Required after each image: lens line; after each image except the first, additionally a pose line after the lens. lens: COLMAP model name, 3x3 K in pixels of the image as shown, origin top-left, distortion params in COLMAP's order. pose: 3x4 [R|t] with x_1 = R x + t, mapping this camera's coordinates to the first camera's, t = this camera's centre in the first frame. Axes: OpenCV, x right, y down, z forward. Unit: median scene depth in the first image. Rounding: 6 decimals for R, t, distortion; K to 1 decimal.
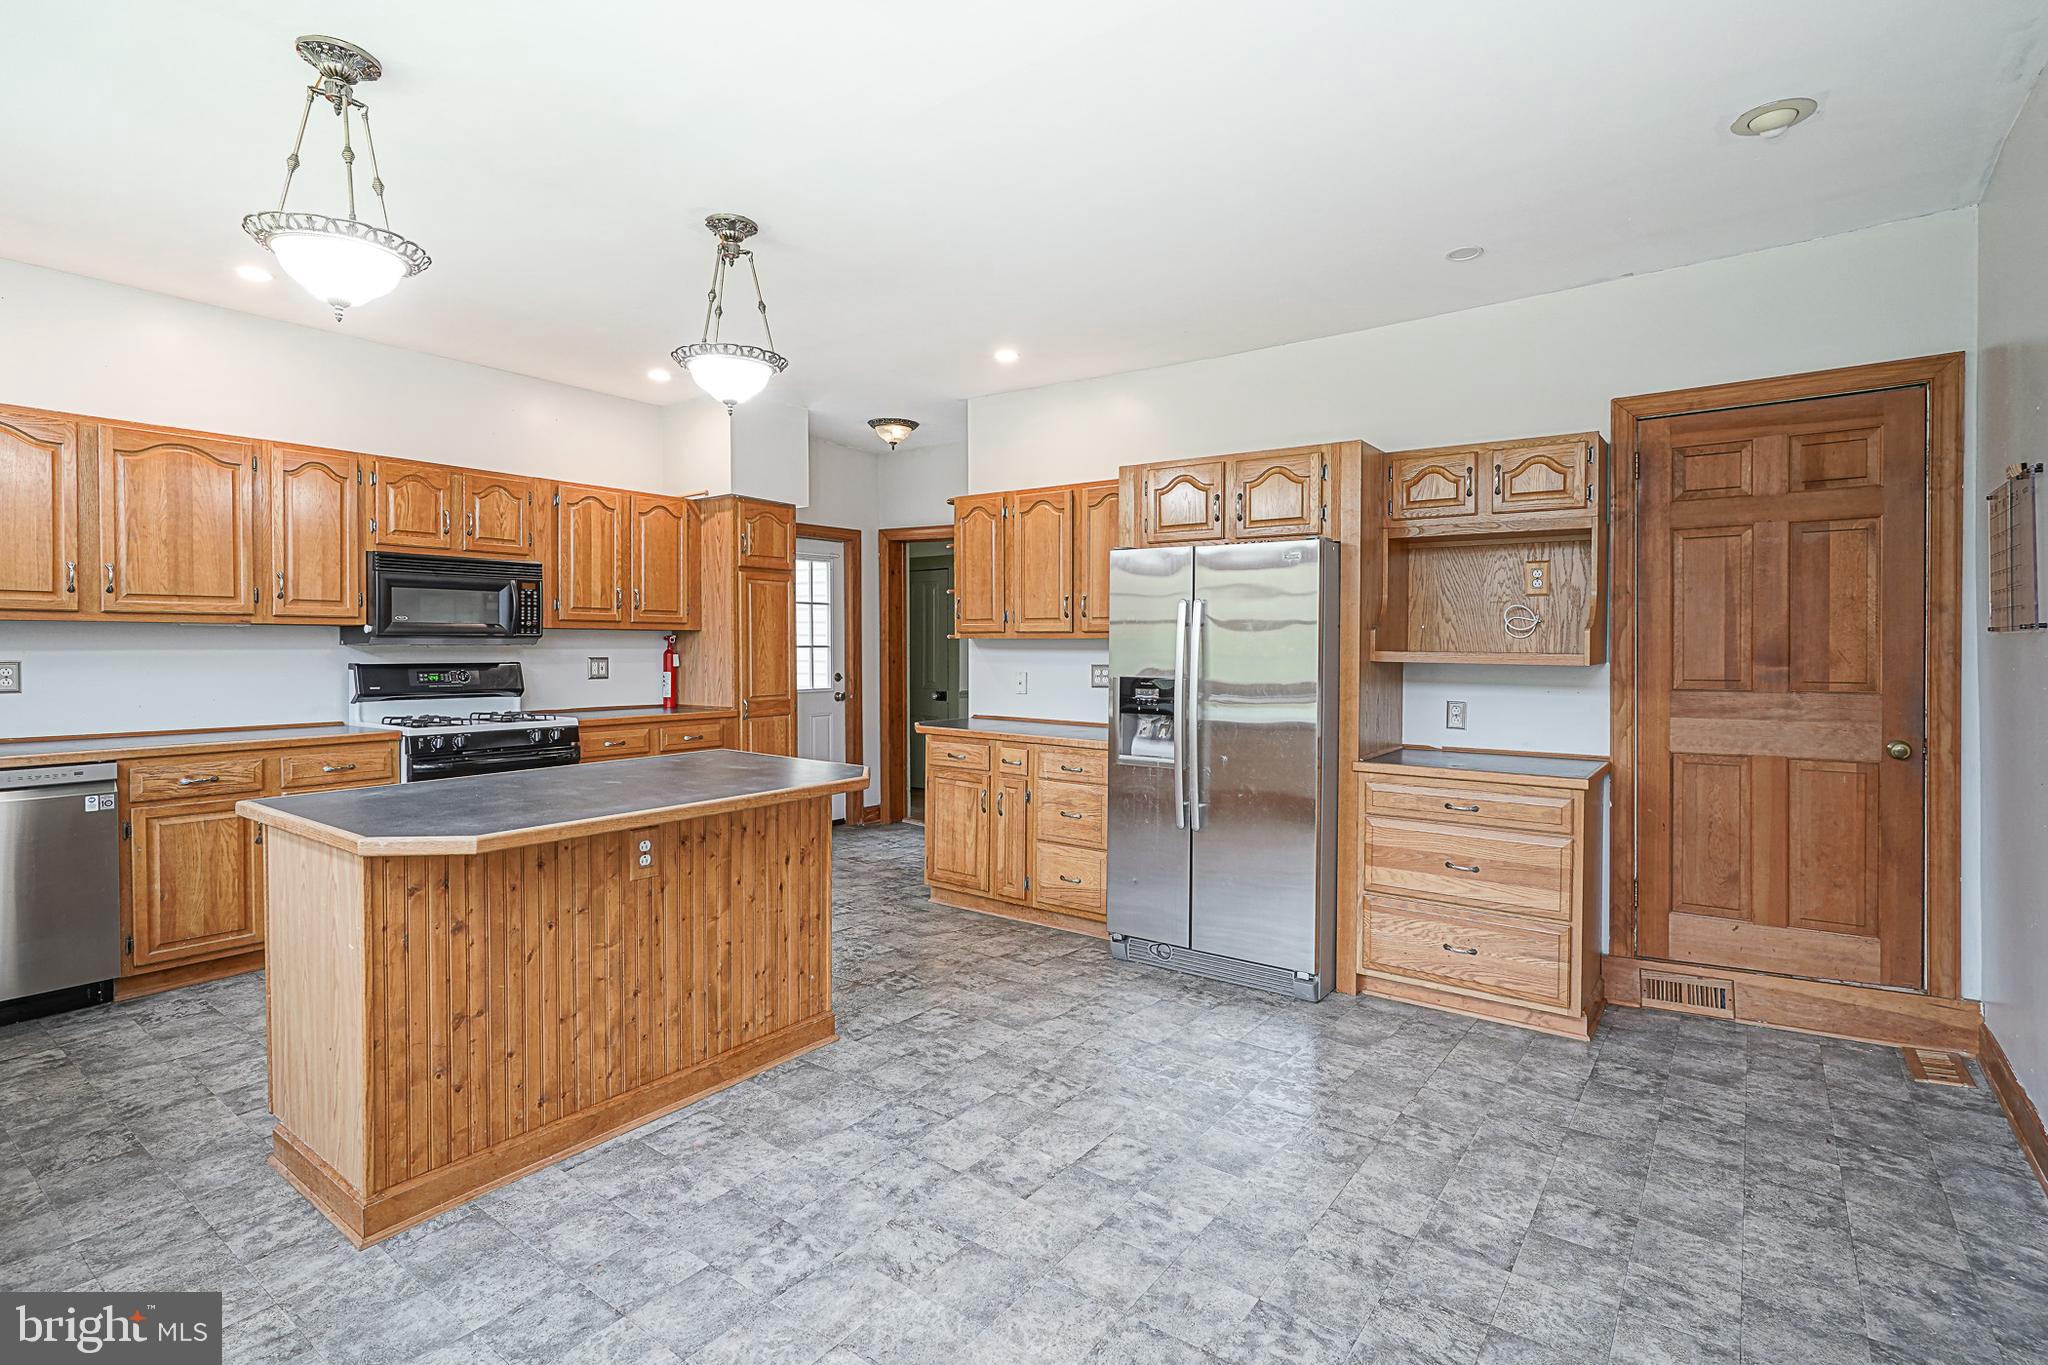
lens RADIAL K [[1002.6, 0, 1059.9], [0, 1002.6, 663.6], [0, 0, 1]] dist [-0.006501, 0.003916]
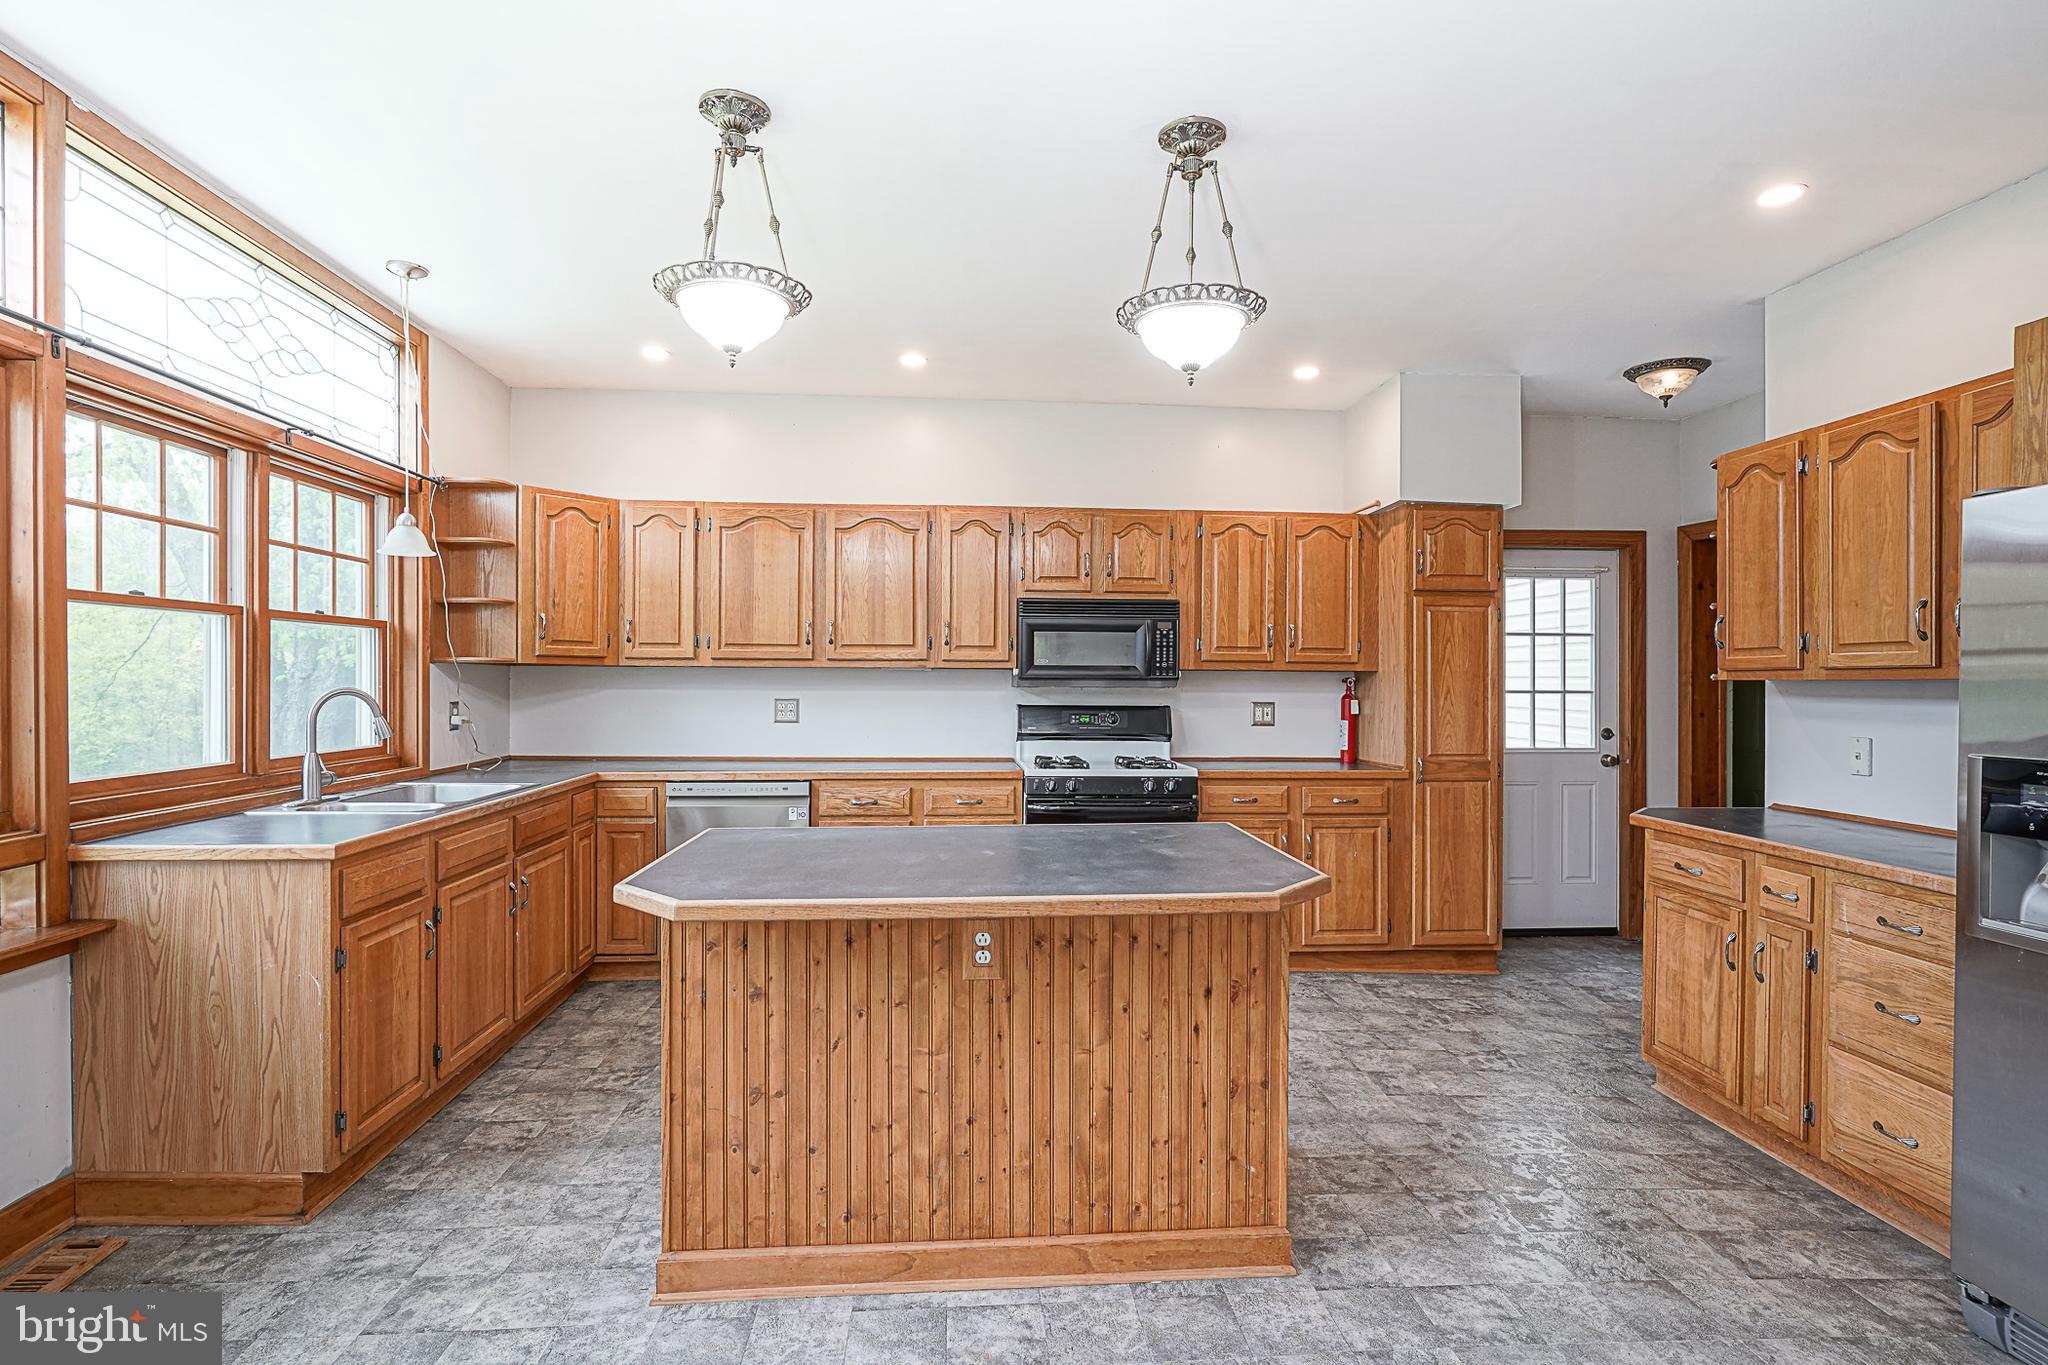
lens RADIAL K [[1002.6, 0, 1083.3], [0, 1002.6, 692.7], [0, 0, 1]] dist [-0.006501, 0.003916]
pose [[0.627012, 0.008011, -0.778968, 0.196338], [-0.019661, 0.999791, -0.005544, -0.008911], [0.778761, 0.018791, 0.627039, 0.429676]]
